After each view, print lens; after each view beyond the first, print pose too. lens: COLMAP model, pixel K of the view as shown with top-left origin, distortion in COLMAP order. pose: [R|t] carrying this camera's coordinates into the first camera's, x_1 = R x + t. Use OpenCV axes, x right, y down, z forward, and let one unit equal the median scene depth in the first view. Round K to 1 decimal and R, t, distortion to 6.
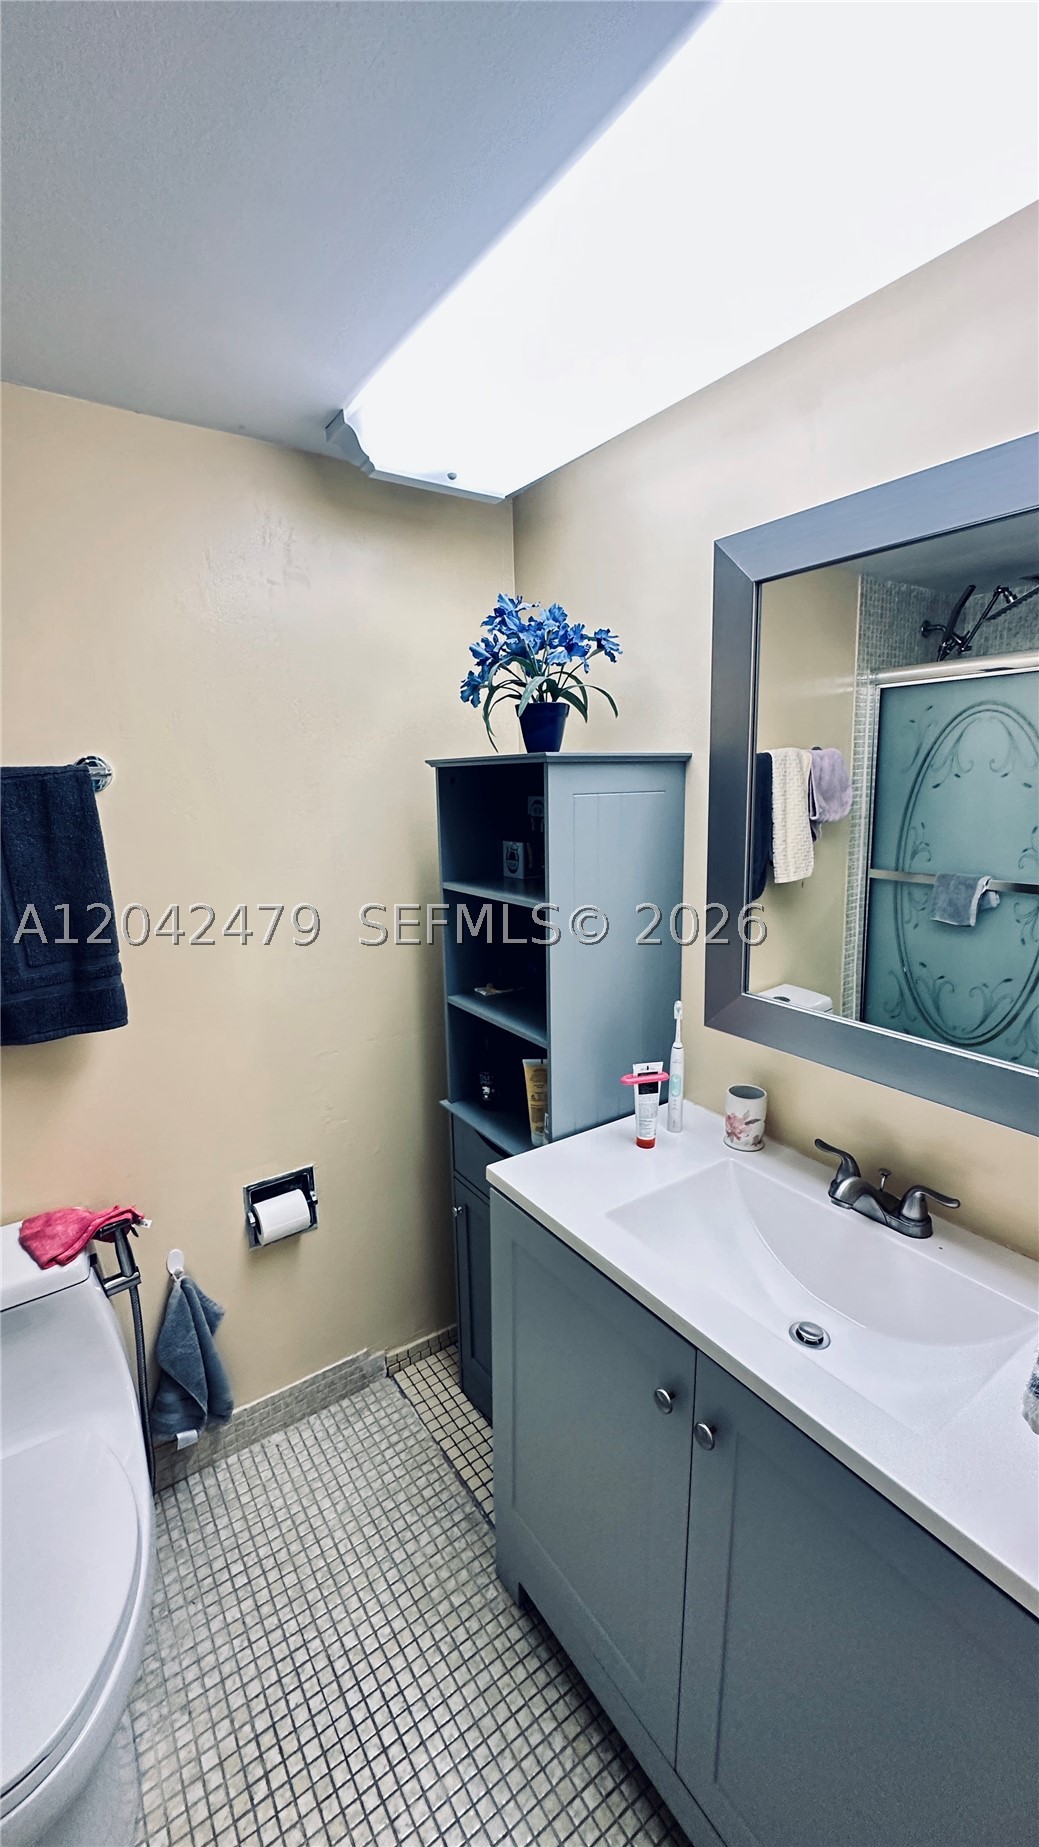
lens RADIAL K [[731.8, 0, 516.7], [0, 731.8, 923.8], [0, 0, 1]] dist [-0.004150, 0.000919]
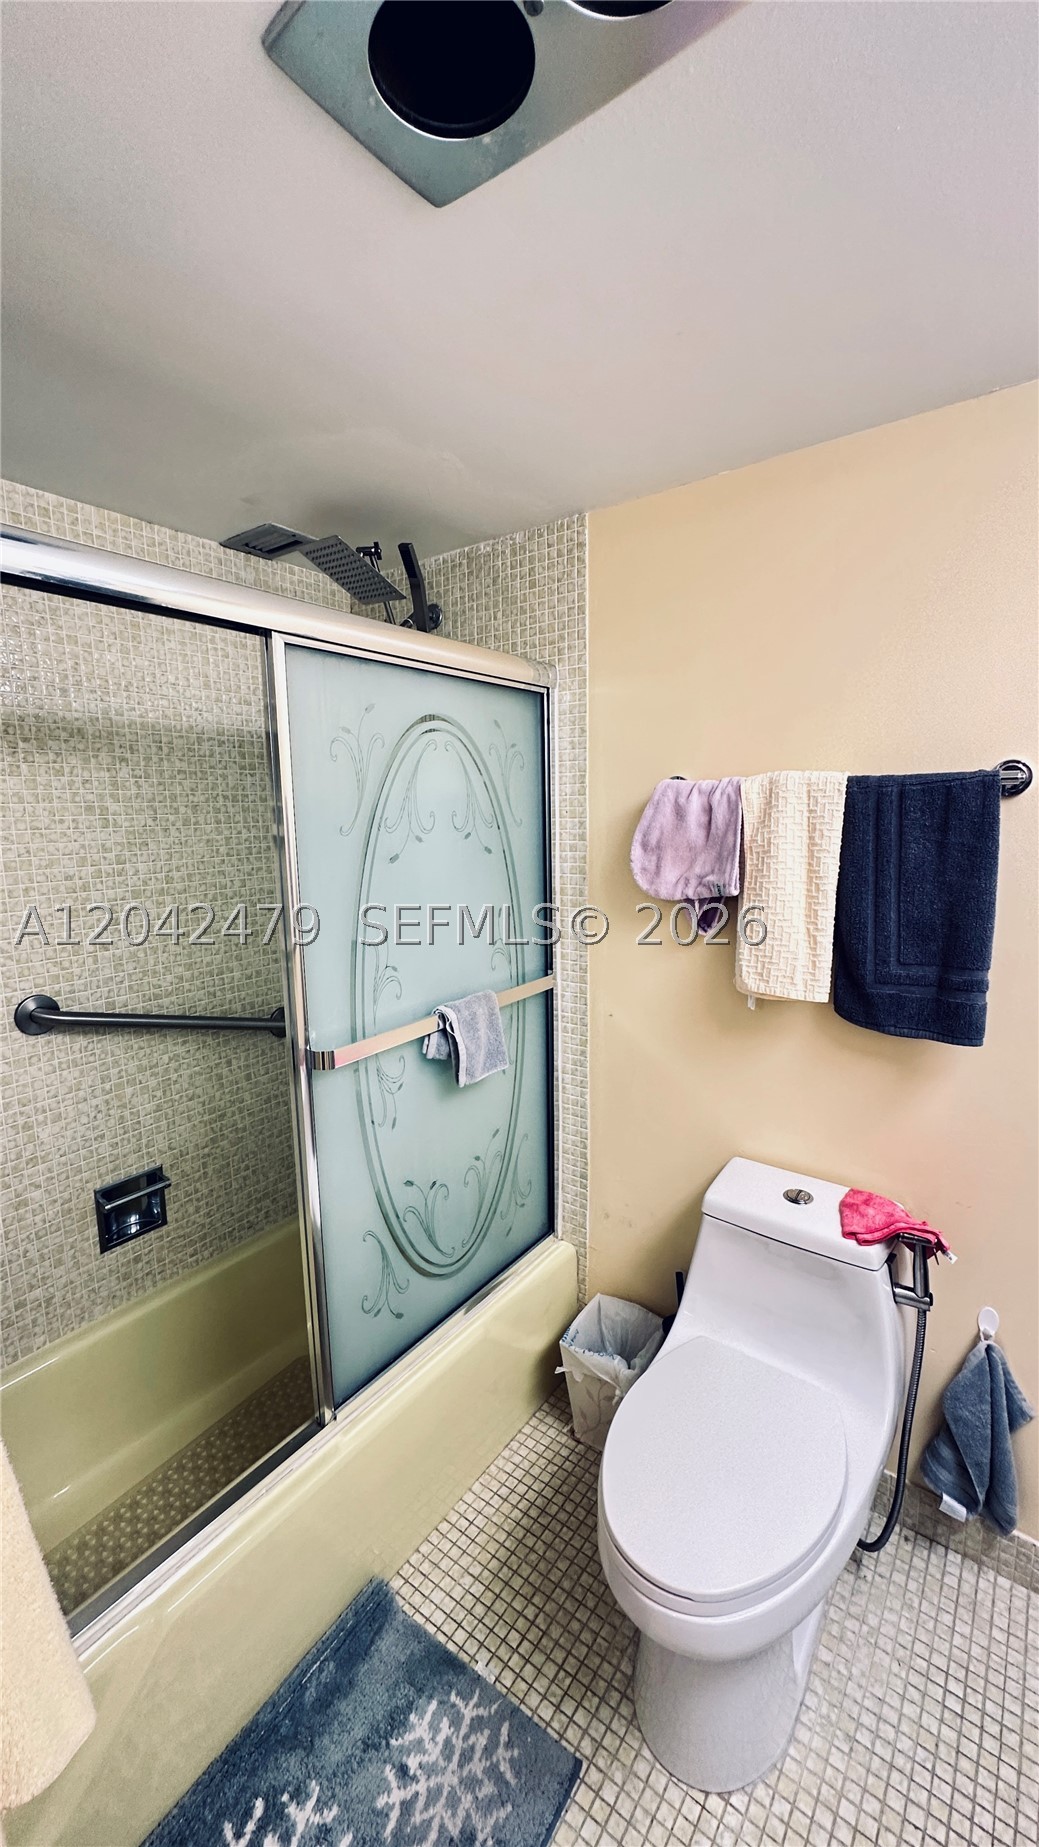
lens RADIAL K [[744.4, 0, 518.1], [0, 744.4, 919.4], [0, 0, 1]] dist [-0.002596, -0.000314]
pose [[0.317817, 0.159596, -0.934624, 0.142857], [-0.167895, 0.979627, 0.110188, -0.027335], [0.933169, 0.121899, 0.338138, 0.109865]]
